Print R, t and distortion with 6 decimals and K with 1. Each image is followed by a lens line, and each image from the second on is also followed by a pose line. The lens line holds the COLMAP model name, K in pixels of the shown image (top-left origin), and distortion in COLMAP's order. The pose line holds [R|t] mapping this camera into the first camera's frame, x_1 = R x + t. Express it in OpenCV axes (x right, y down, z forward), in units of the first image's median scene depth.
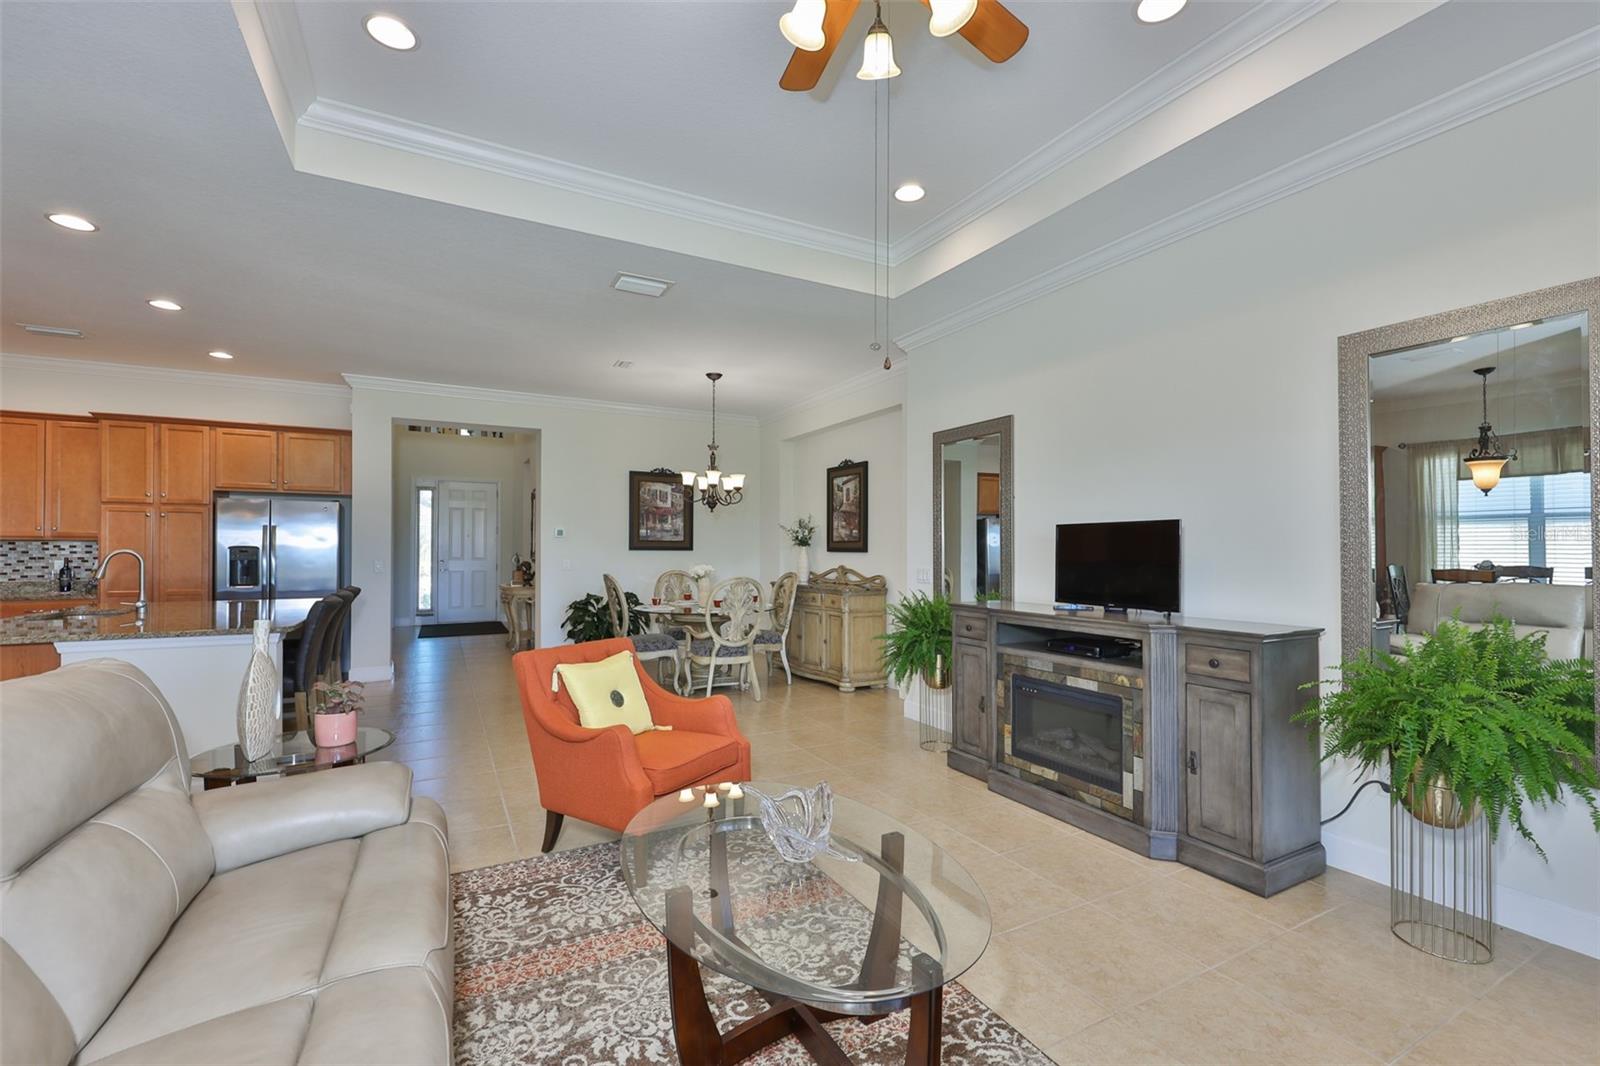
lens RADIAL K [[675.5, 0, 795.6], [0, 675.5, 545.2], [0, 0, 1]] dist [-0.004327, 0.001552]
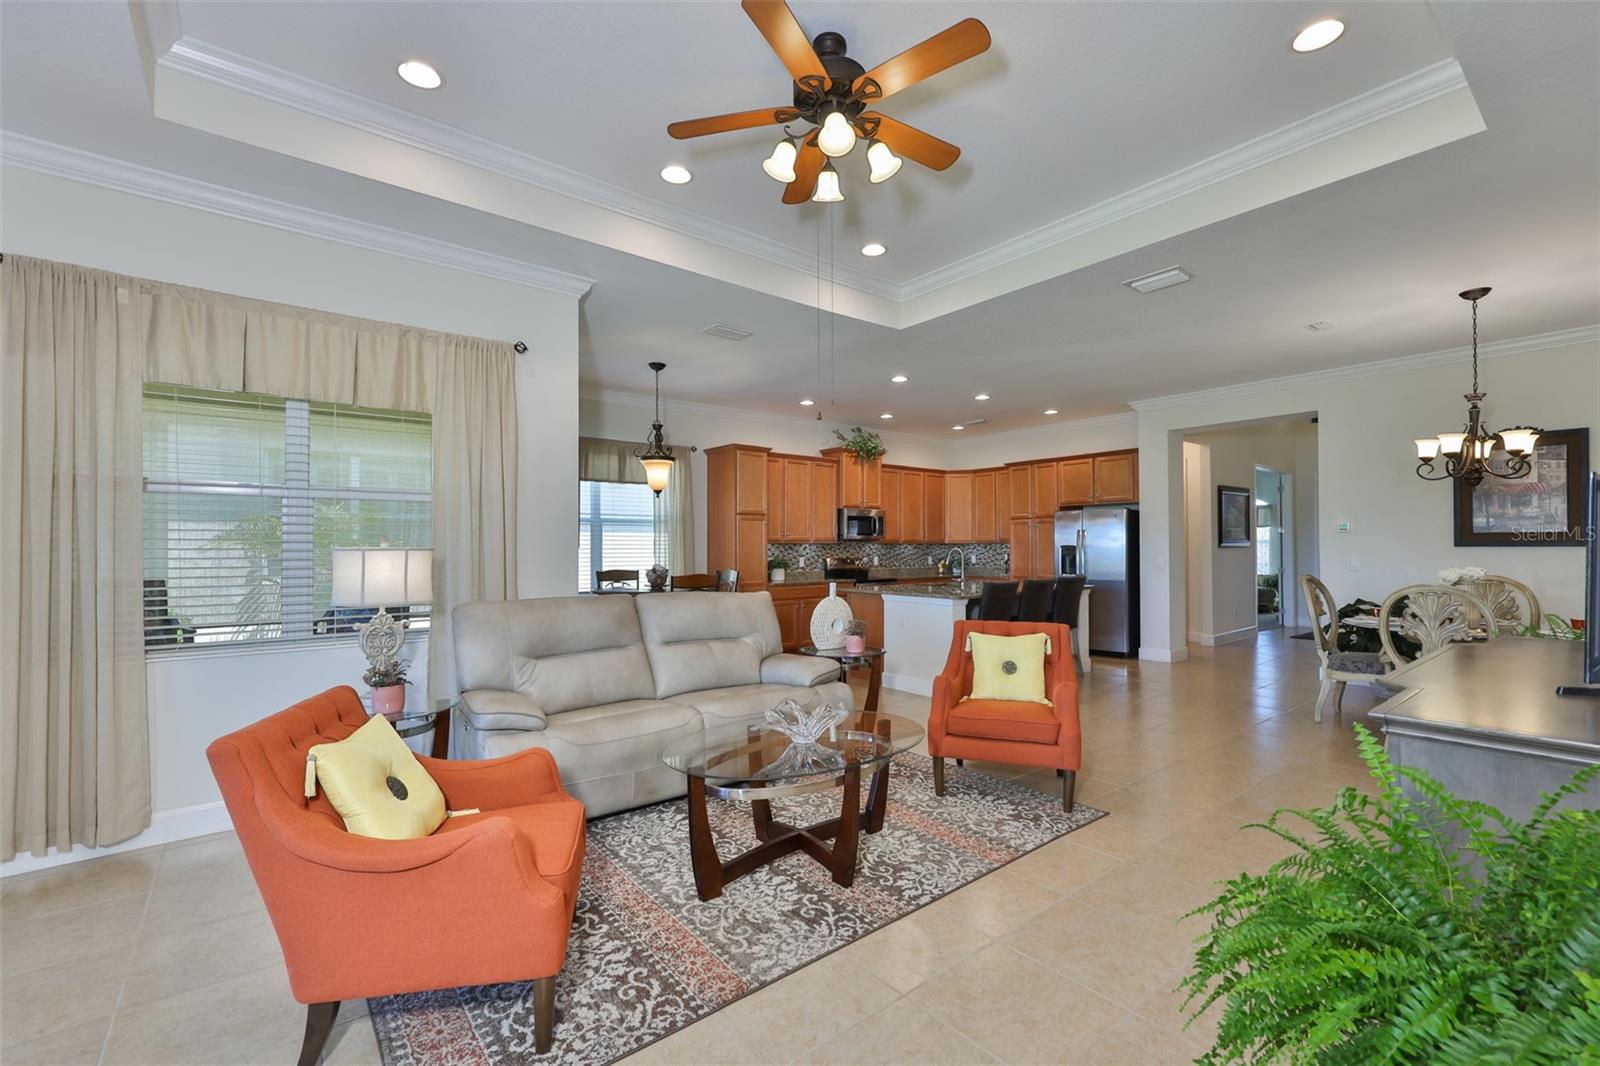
lens RADIAL K [[687.3, 0, 806.4], [0, 687.3, 543.0], [0, 0, 1]] dist [-0.000987, -0.000069]
pose [[0.186221, -0.010627, -0.982450, 0.465719], [0.010972, 0.999902, -0.008736, 0.003123], [0.982447, -0.009152, 0.186320, 0.207919]]
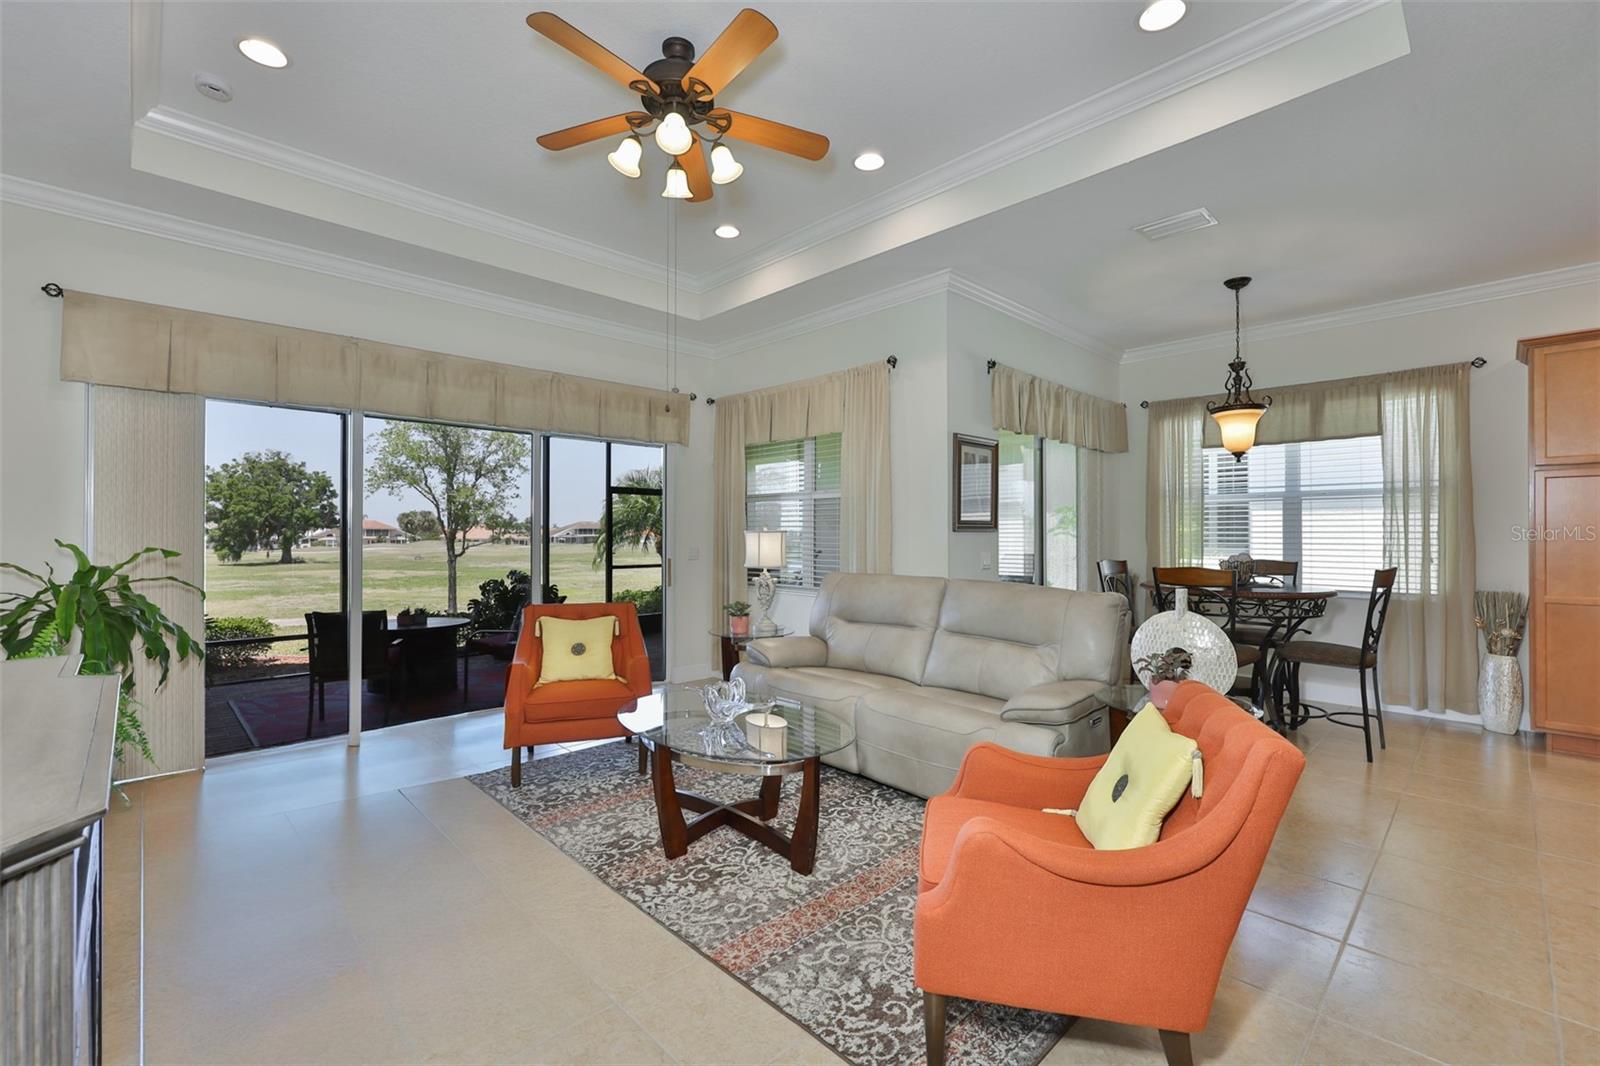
lens RADIAL K [[687.3, 0, 793.4], [0, 687.3, 519.3], [0, 0, 1]] dist [-0.000987, -0.000069]
pose [[-0.964577, -0.008432, -0.263666, 0.083206], [-0.001333, 0.999632, -0.027093, 0.007391], [0.263797, -0.025781, -0.964234, 0.773368]]
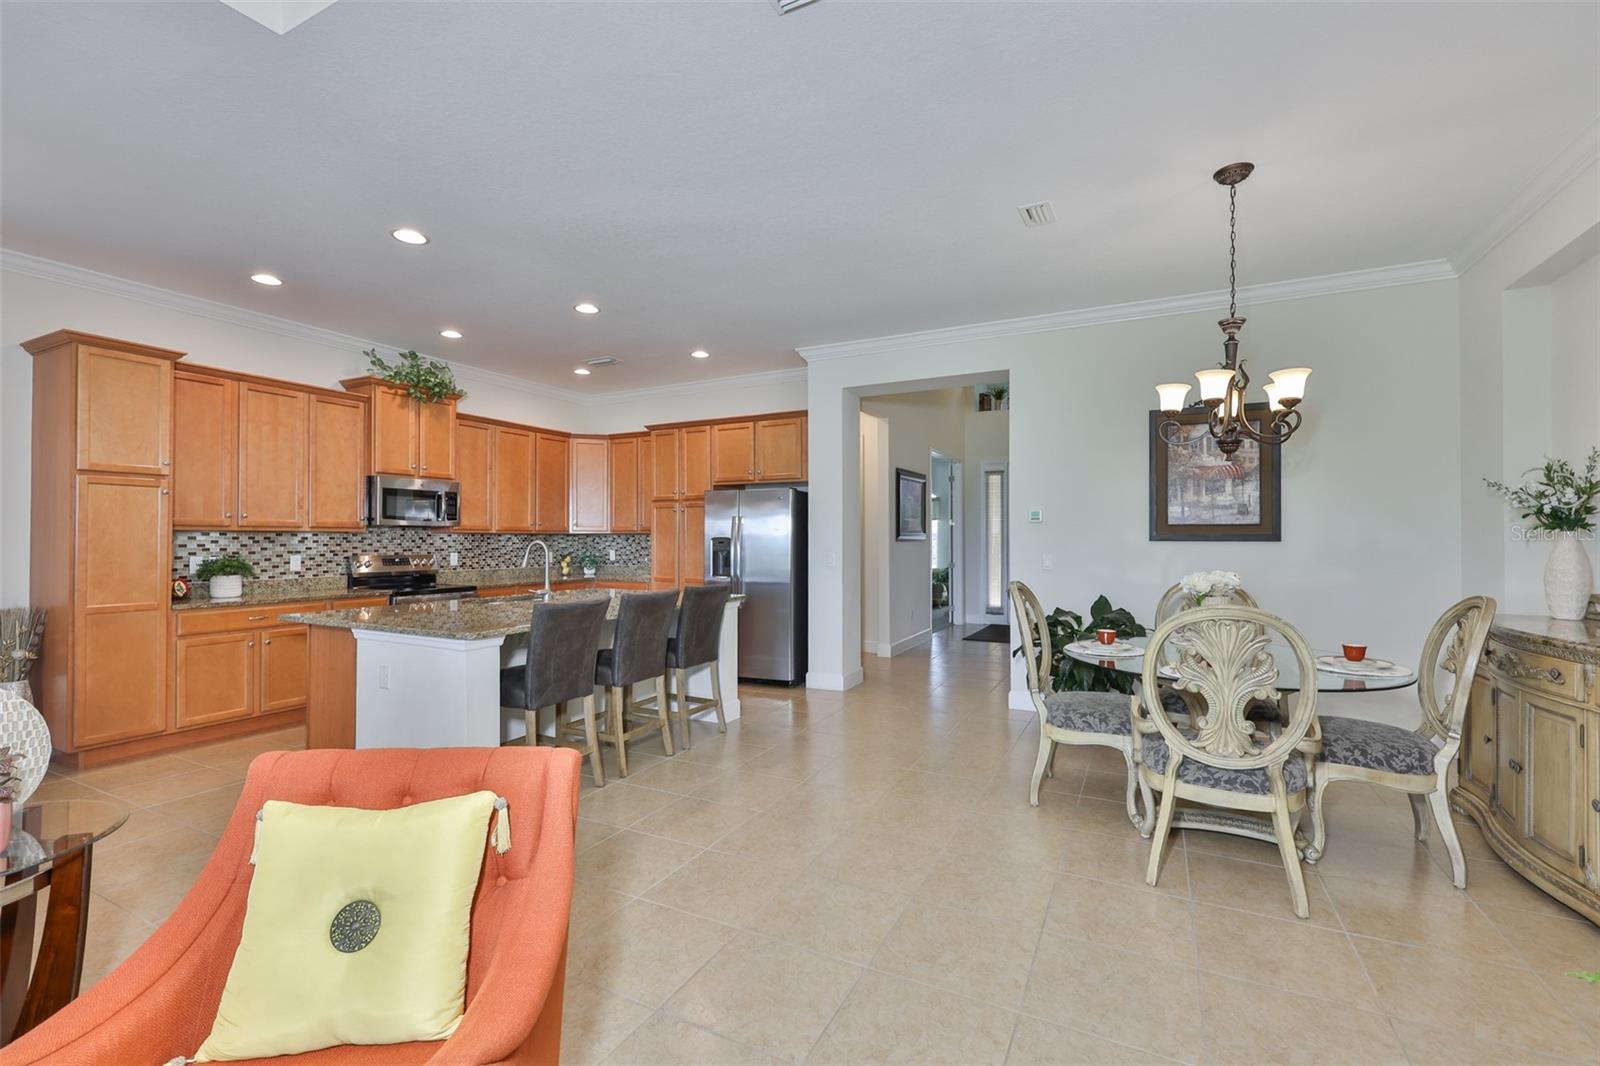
lens RADIAL K [[687.3, 0, 808.2], [0, 687.3, 537.7], [0, 0, 1]] dist [-0.000987, -0.000069]
pose [[0.575263, -0.005341, -0.817951, 0.106960], [0.006668, 0.999976, -0.001840, 0.004554], [0.817941, -0.004396, 0.575285, 0.507190]]
